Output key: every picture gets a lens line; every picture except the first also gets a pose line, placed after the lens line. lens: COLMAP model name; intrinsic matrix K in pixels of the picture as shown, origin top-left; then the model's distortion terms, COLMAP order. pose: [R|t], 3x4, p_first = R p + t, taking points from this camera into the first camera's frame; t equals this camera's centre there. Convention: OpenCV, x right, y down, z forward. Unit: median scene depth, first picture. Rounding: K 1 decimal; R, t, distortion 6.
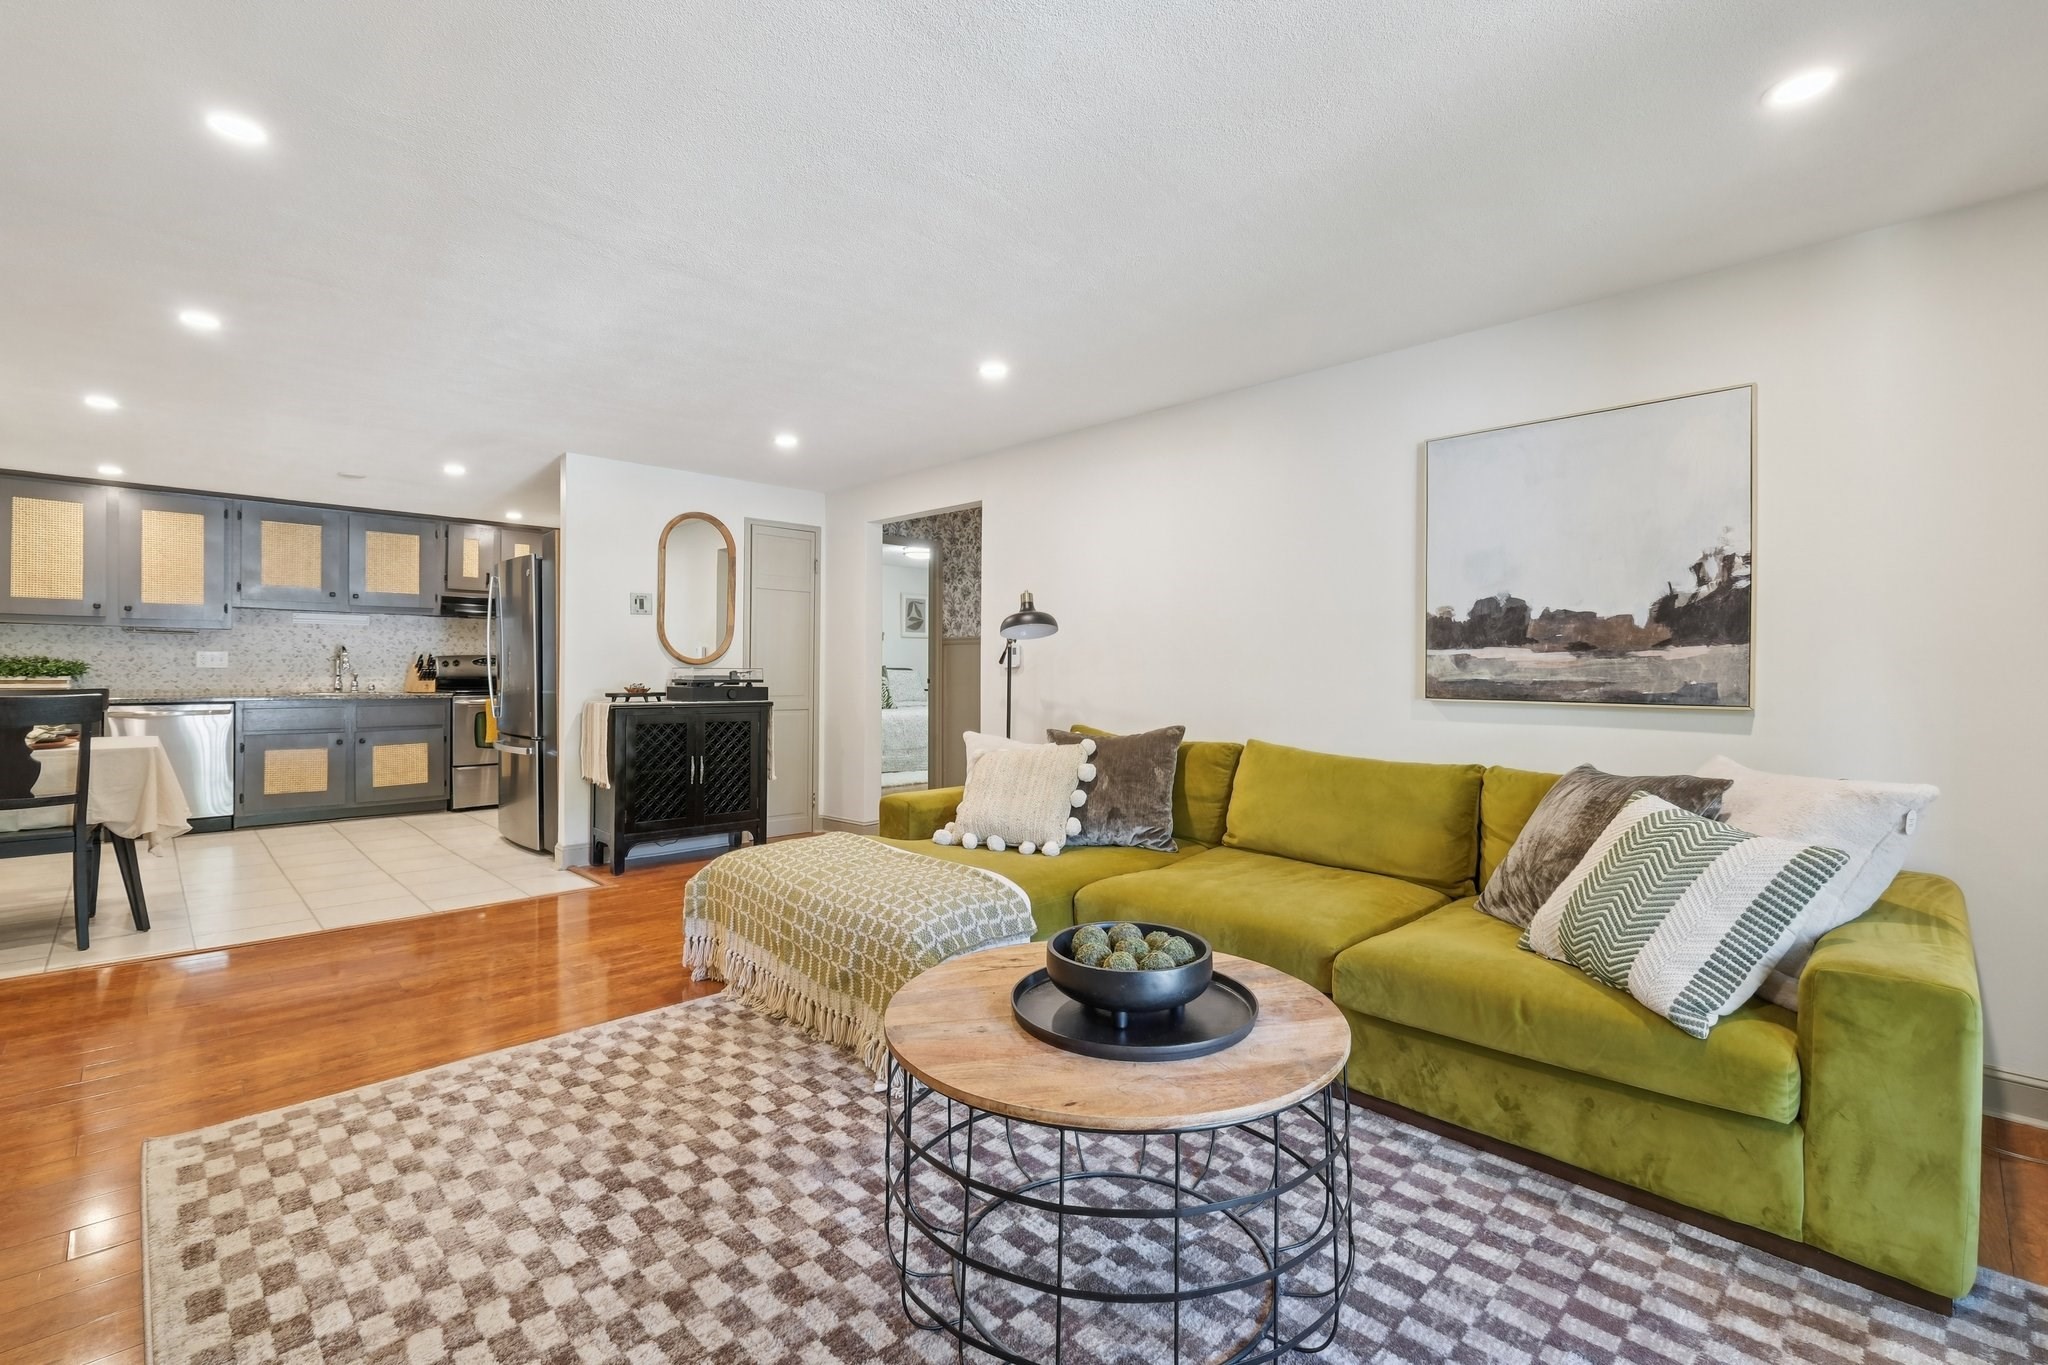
lens RADIAL K [[904.7, 0, 1038.0], [0, 904.7, 677.5], [0, 0, 1]] dist [-0.003487, -0.000590]
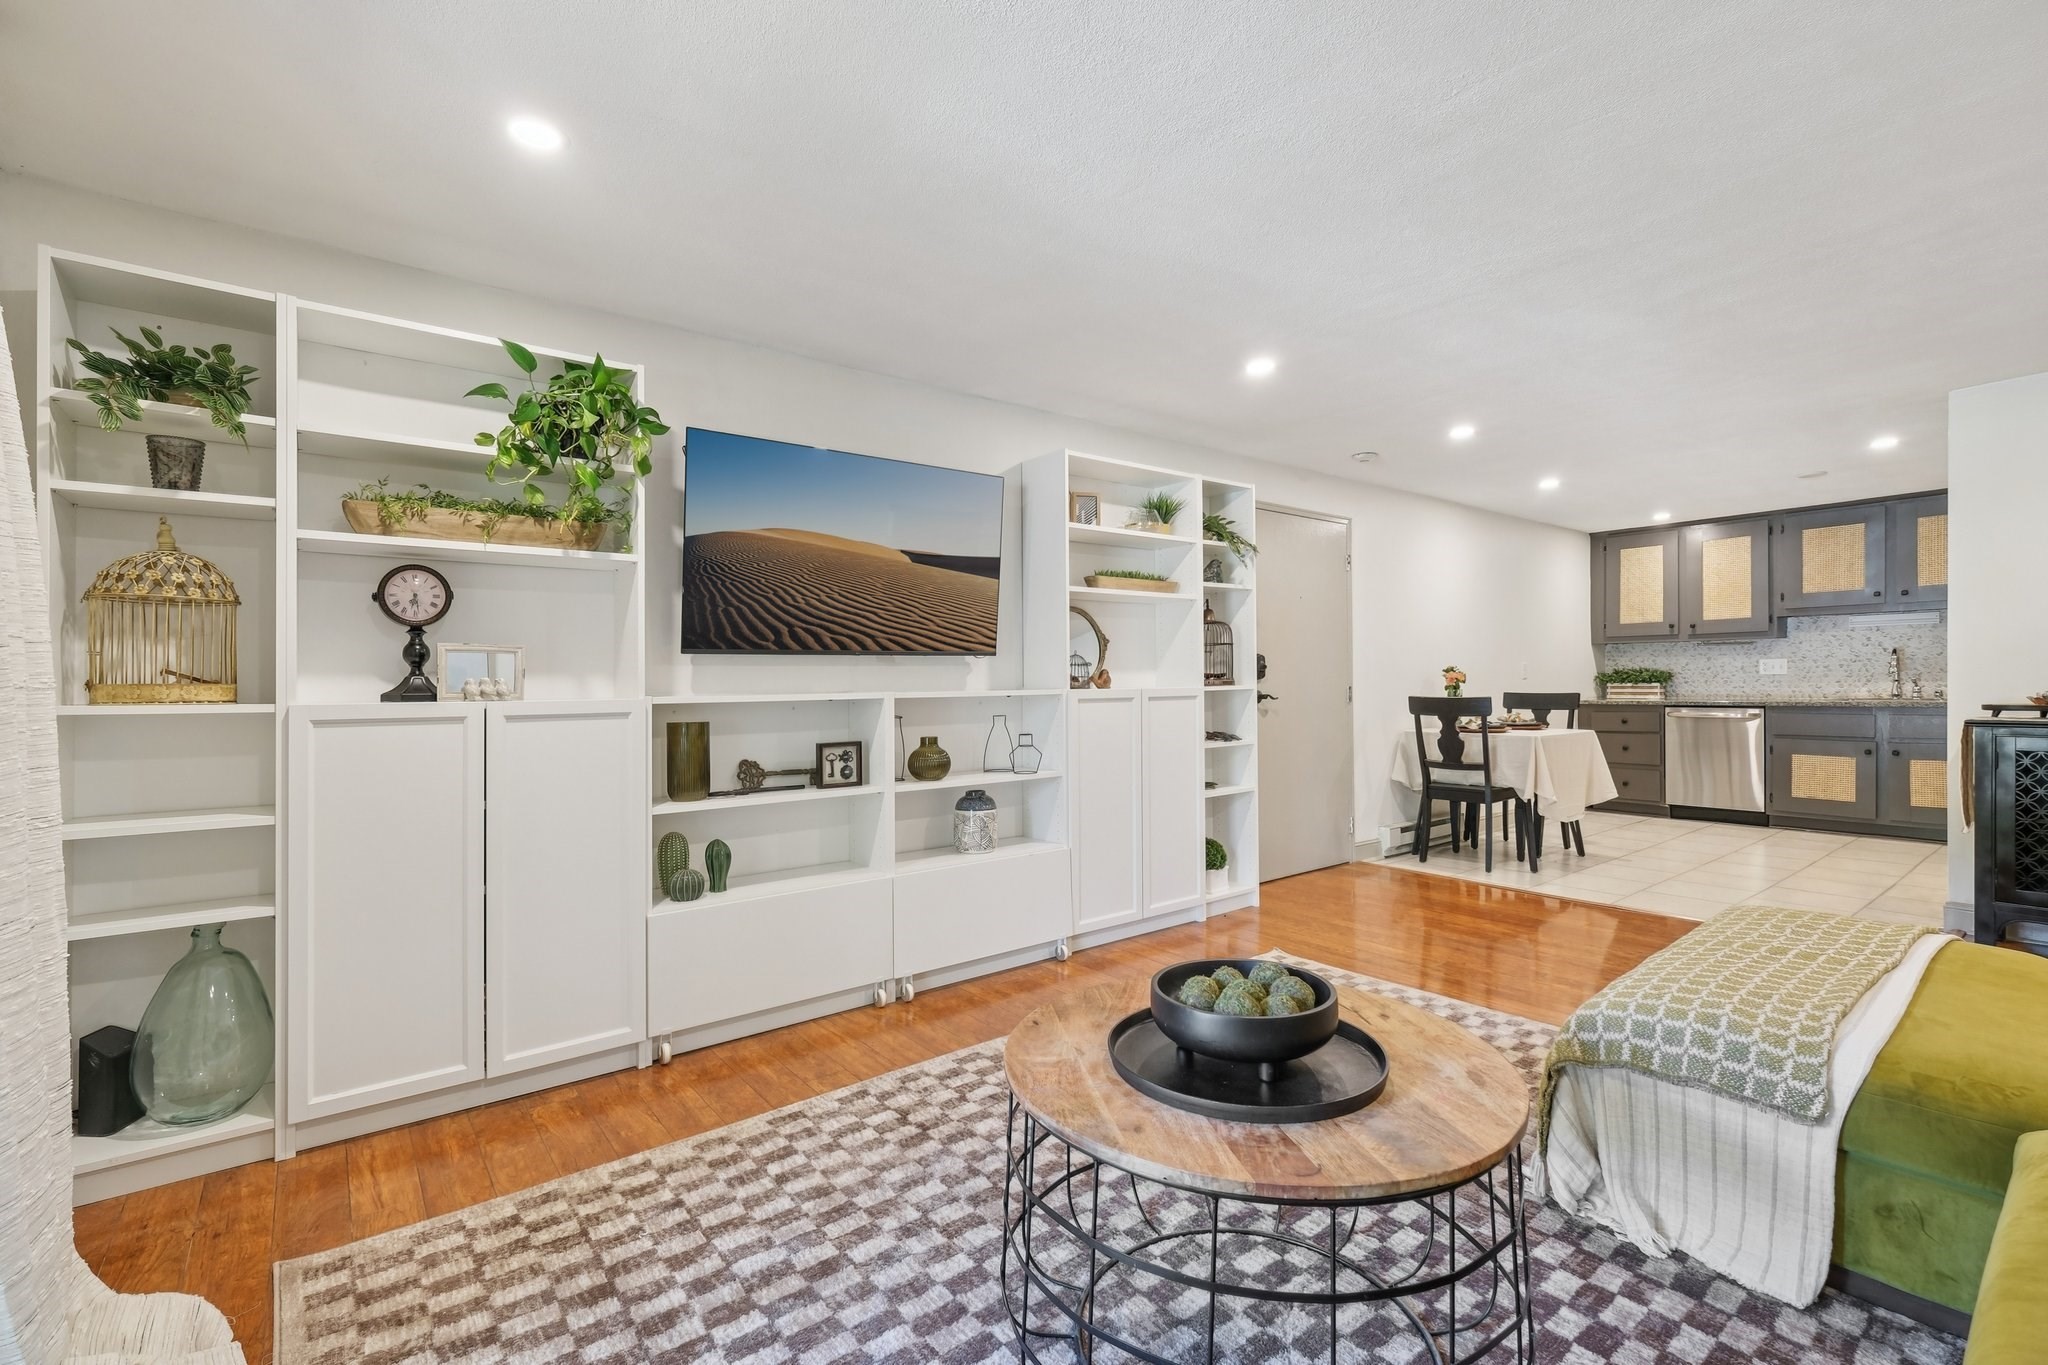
lens RADIAL K [[904.7, 0, 1012.8], [0, 904.7, 686.0], [0, 0, 1]] dist [-0.003487, -0.000590]
pose [[-0.136274, 0.001443, -0.990670, 0.487033], [0.002674, 0.999996, 0.001088, -0.000835], [0.990668, -0.002500, -0.136277, 0.431699]]
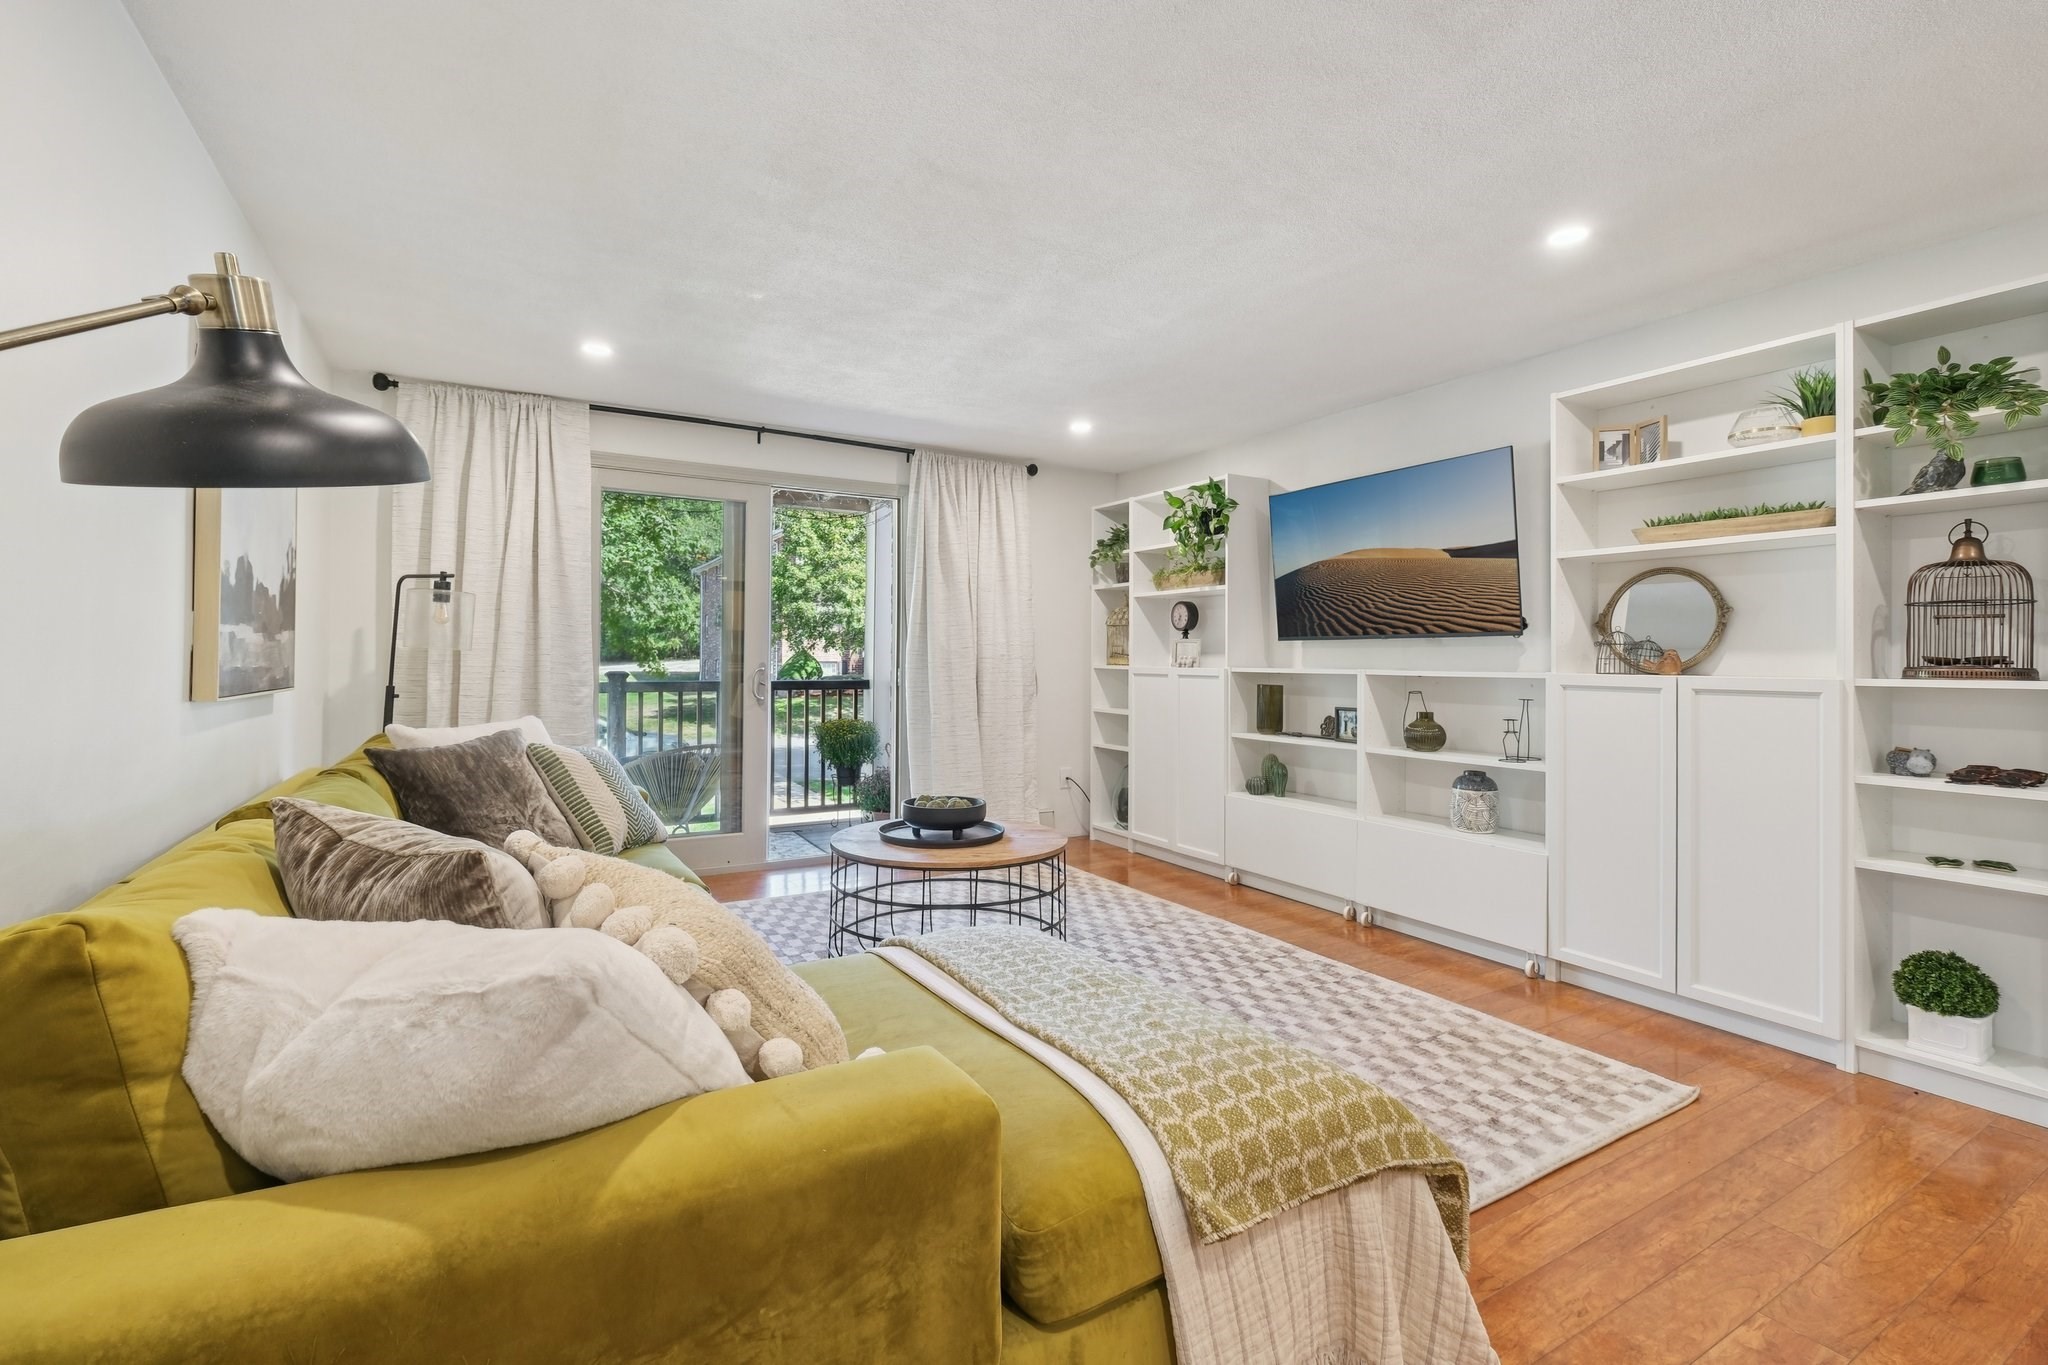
lens RADIAL K [[904.7, 0, 1030.4], [0, 904.7, 667.2], [0, 0, 1]] dist [-0.003487, -0.000590]
pose [[-0.965791, -0.013838, 0.258954, -0.276782], [-0.008764, 0.999747, 0.020739, -0.015811], [-0.259175, 0.017760, -0.965667, 1.351228]]
